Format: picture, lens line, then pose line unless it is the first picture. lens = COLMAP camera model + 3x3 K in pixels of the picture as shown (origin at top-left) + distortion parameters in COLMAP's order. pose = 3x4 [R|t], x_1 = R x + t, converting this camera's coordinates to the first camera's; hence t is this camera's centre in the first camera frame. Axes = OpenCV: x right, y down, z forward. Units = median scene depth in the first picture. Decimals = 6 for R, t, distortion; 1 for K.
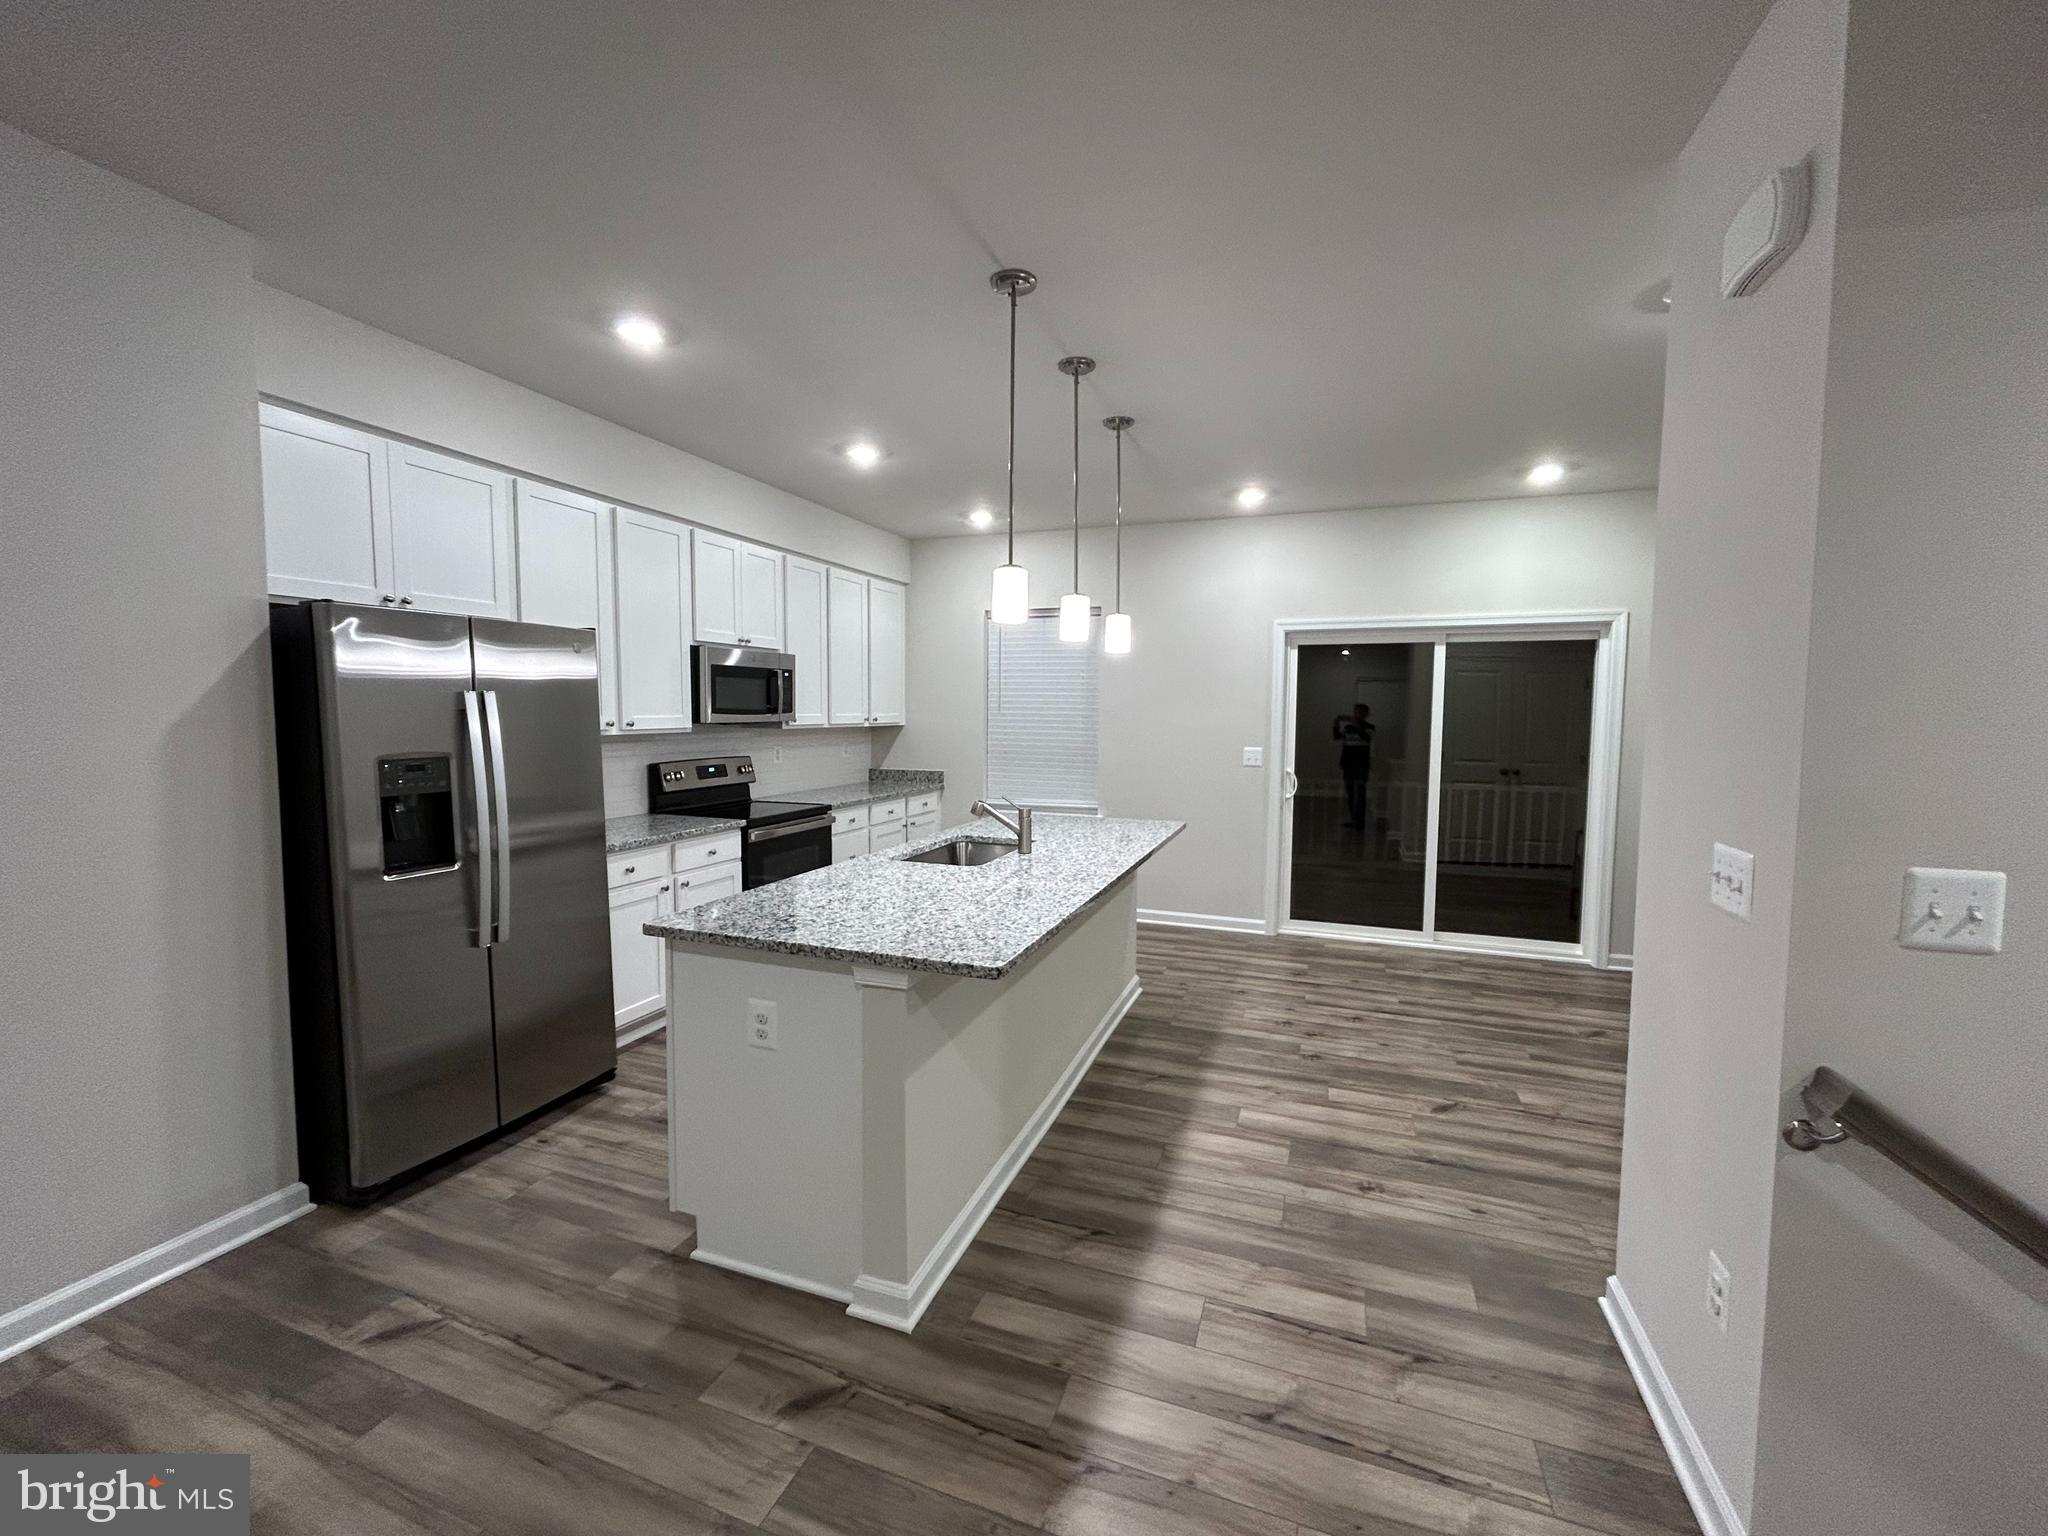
lens RADIAL K [[830.2, 0, 1023.8], [0, 830.2, 758.9], [0, 0, 1]] dist [-0.001468, -0.000693]
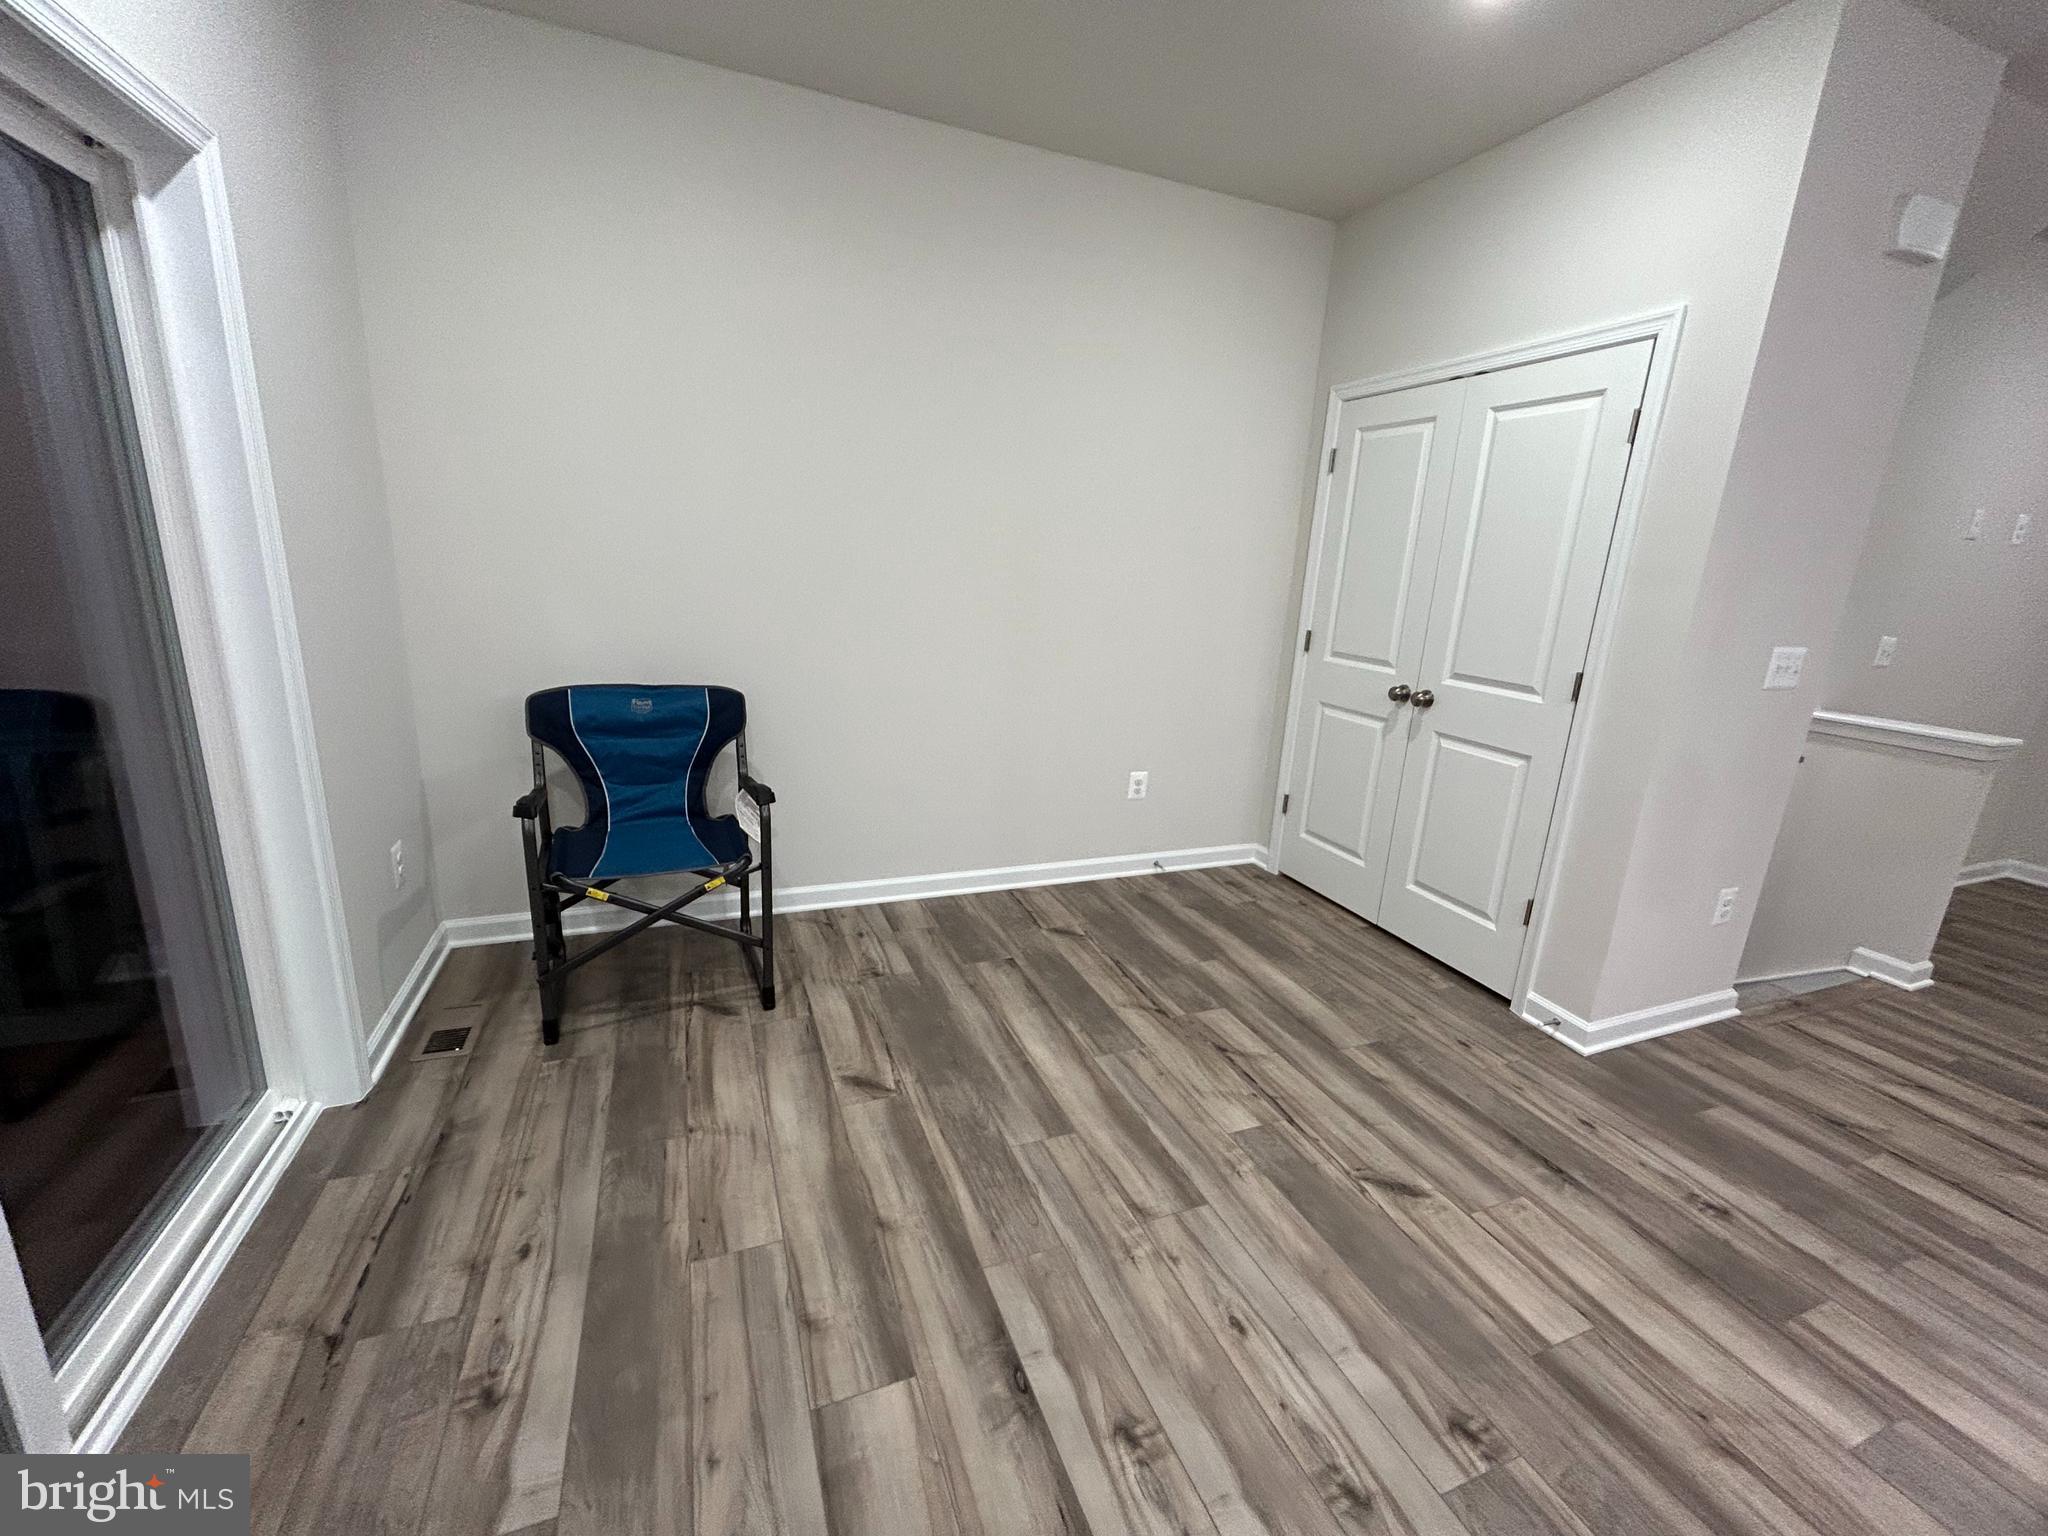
lens RADIAL K [[830.2, 0, 1023.8], [0, 830.2, 758.9], [0, 0, 1]] dist [-0.001468, -0.000693]
pose [[-0.666835, -0.226035, 0.710098, 0.308885], [-0.010025, 0.955524, 0.294744, -0.059039], [-0.745138, 0.189426, -0.639443, 1.461263]]
